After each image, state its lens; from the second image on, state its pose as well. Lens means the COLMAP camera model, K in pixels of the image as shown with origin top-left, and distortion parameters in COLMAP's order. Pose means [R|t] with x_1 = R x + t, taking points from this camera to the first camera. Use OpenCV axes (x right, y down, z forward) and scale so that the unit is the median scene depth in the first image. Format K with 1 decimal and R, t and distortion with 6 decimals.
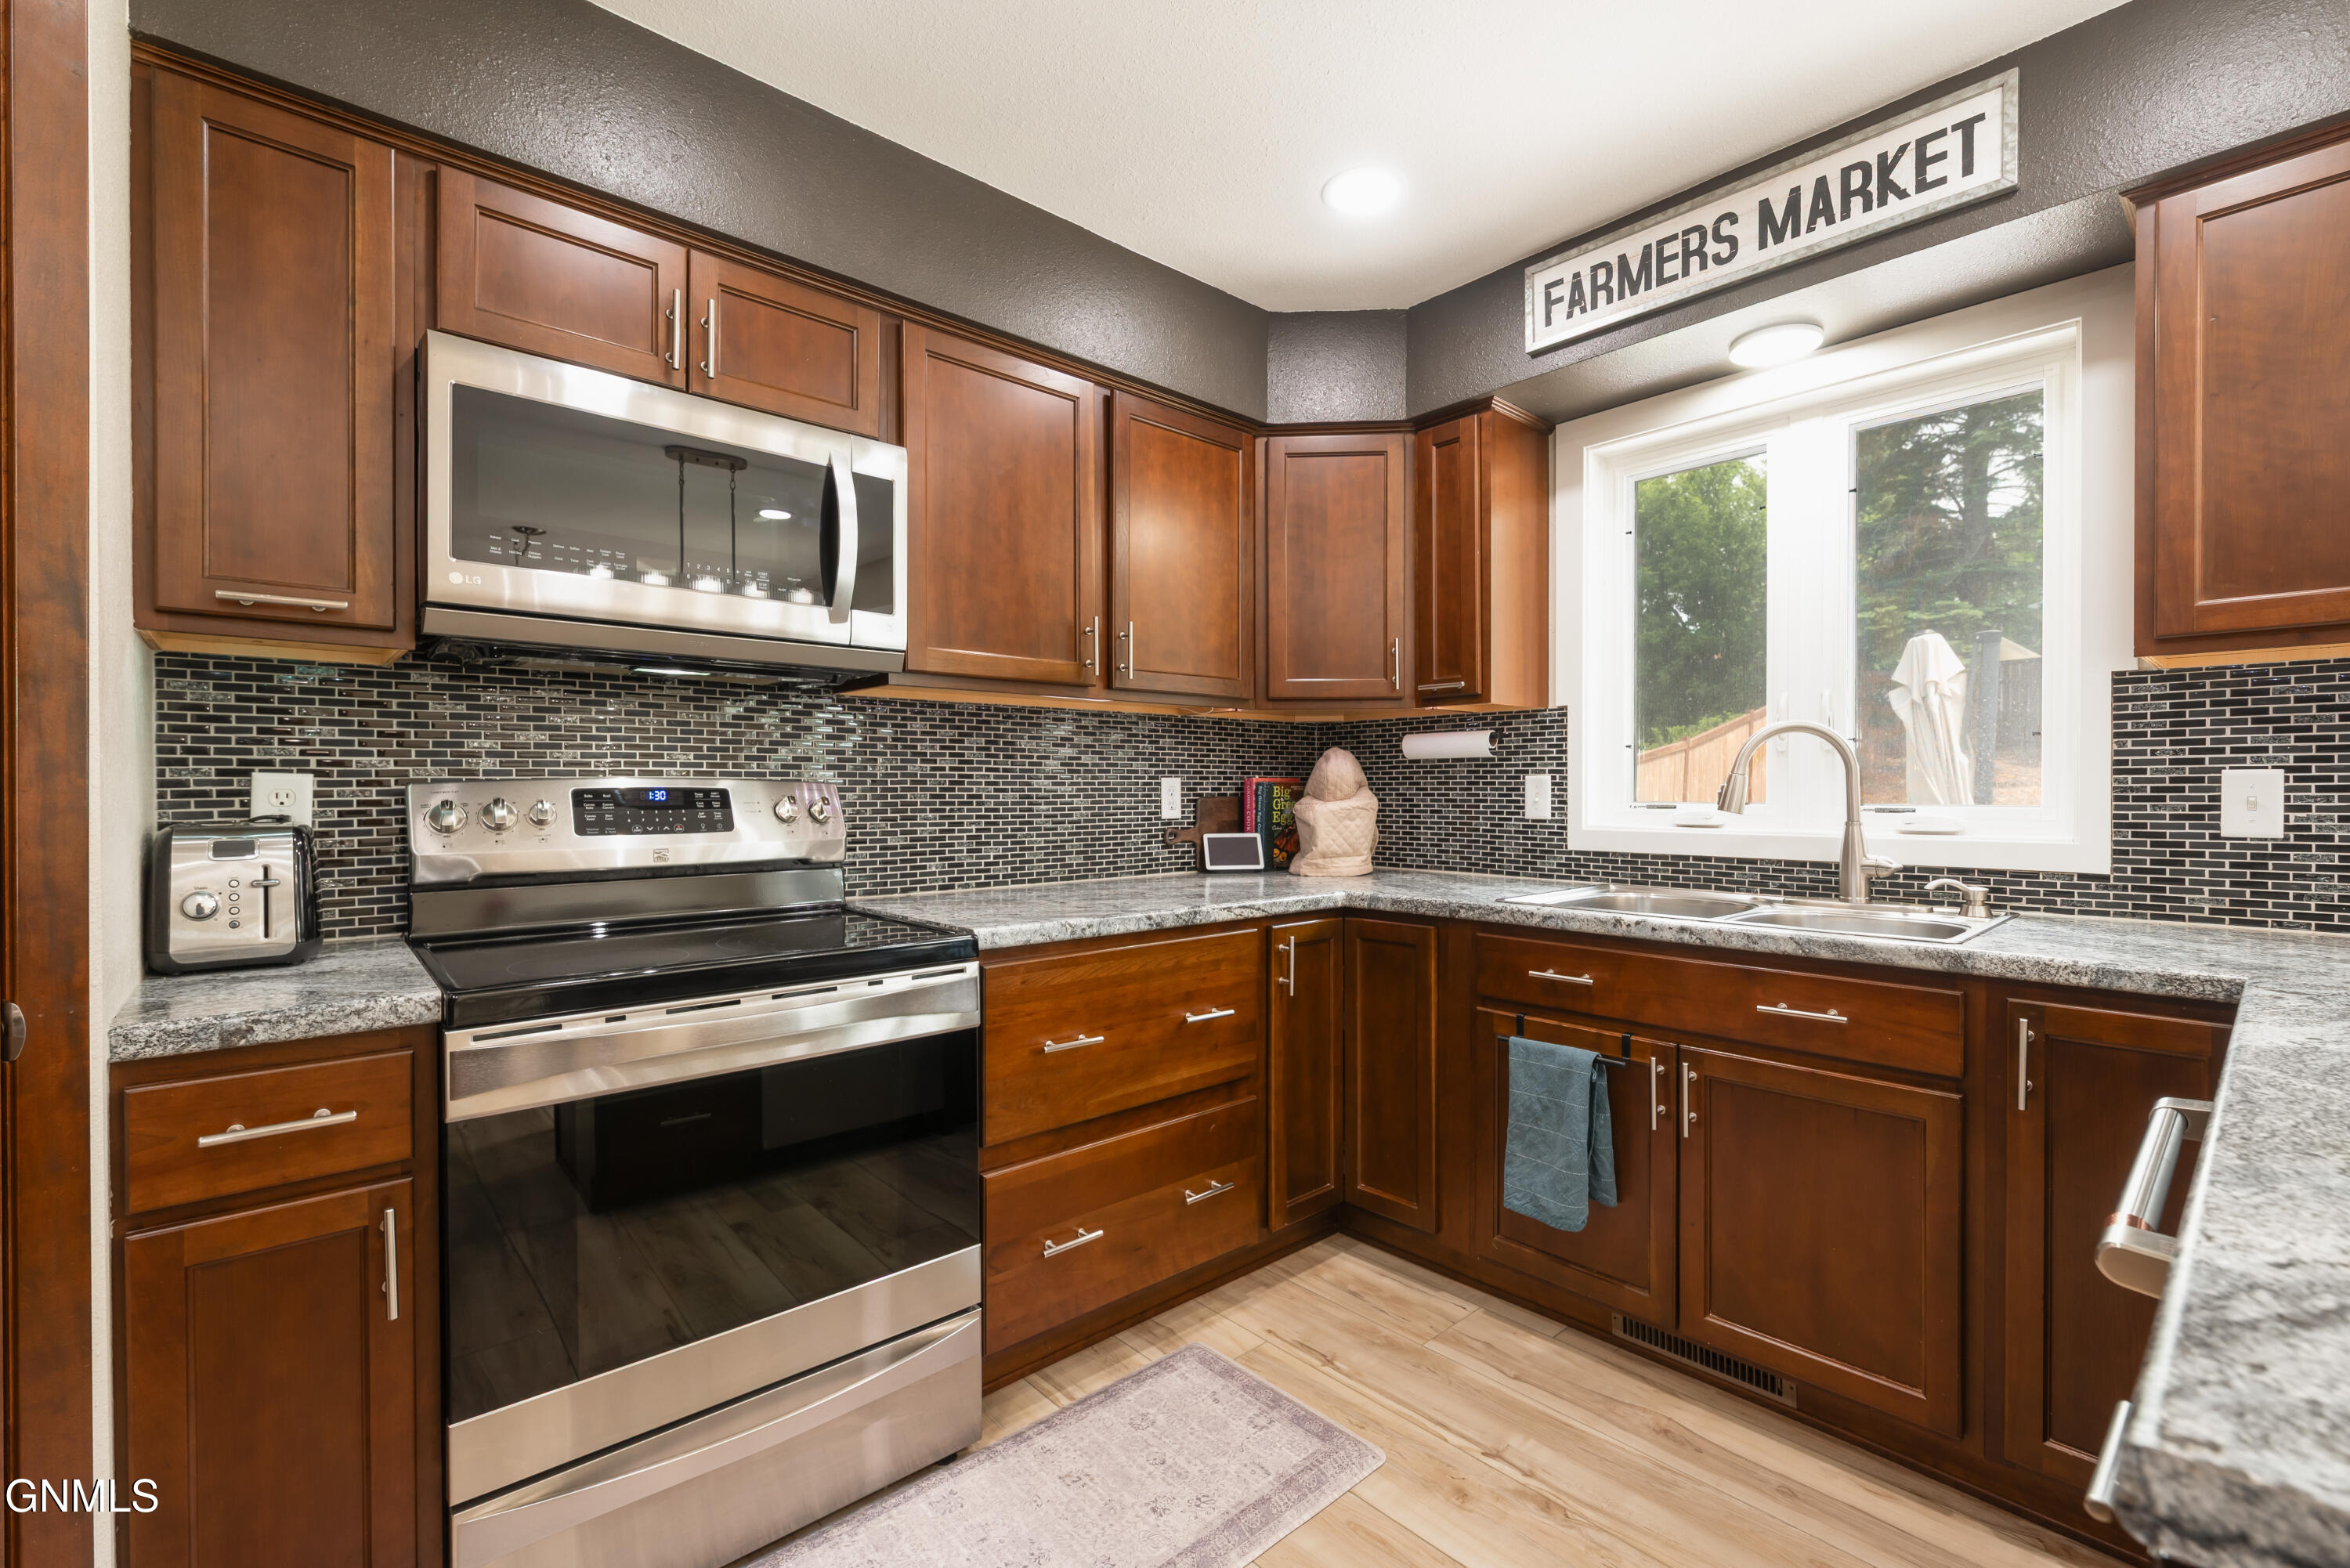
lens RADIAL K [[1003.3, 0, 1175.0], [0, 1003.3, 784.0], [0, 0, 1]] dist [-0.001066, -0.000194]
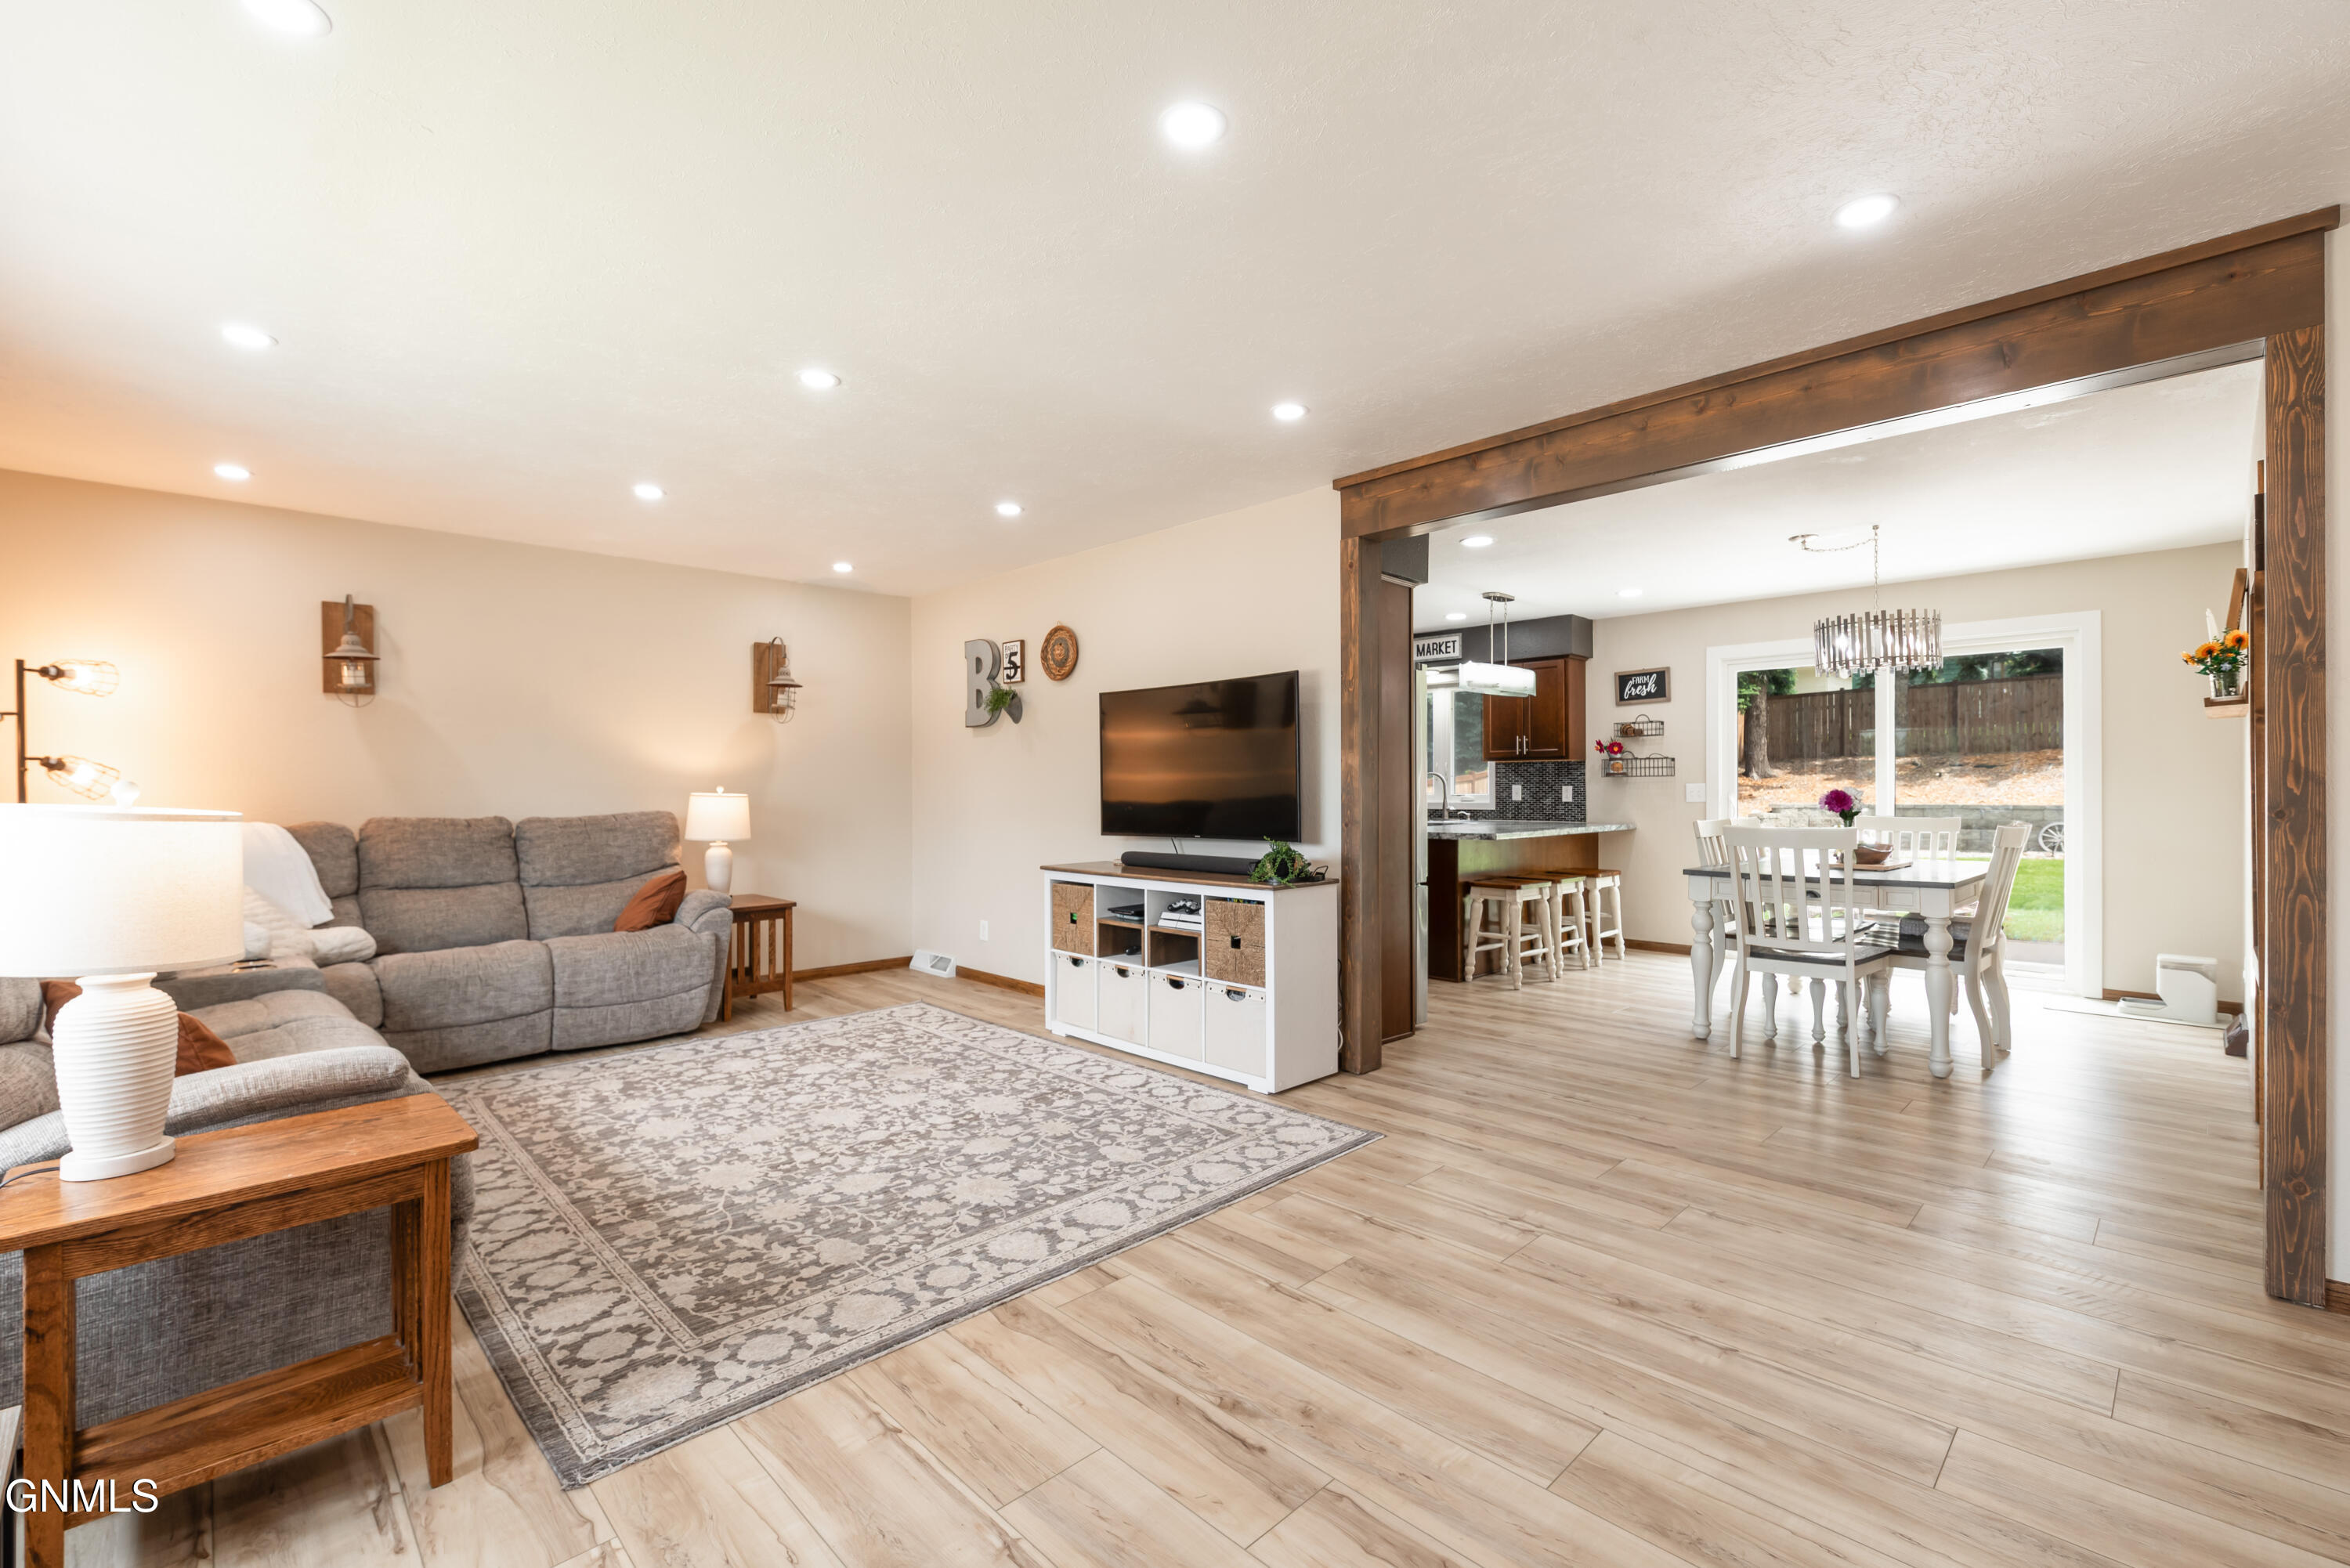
lens RADIAL K [[1003.3, 0, 1175.0], [0, 1003.3, 784.0], [0, 0, 1]] dist [-0.001066, -0.000194]
pose [[0.998740, -0.002539, 0.050128, -0.641973], [0.002667, 0.999993, -0.002497, -0.012073], [-0.050121, 0.002628, 0.998740, -3.224617]]
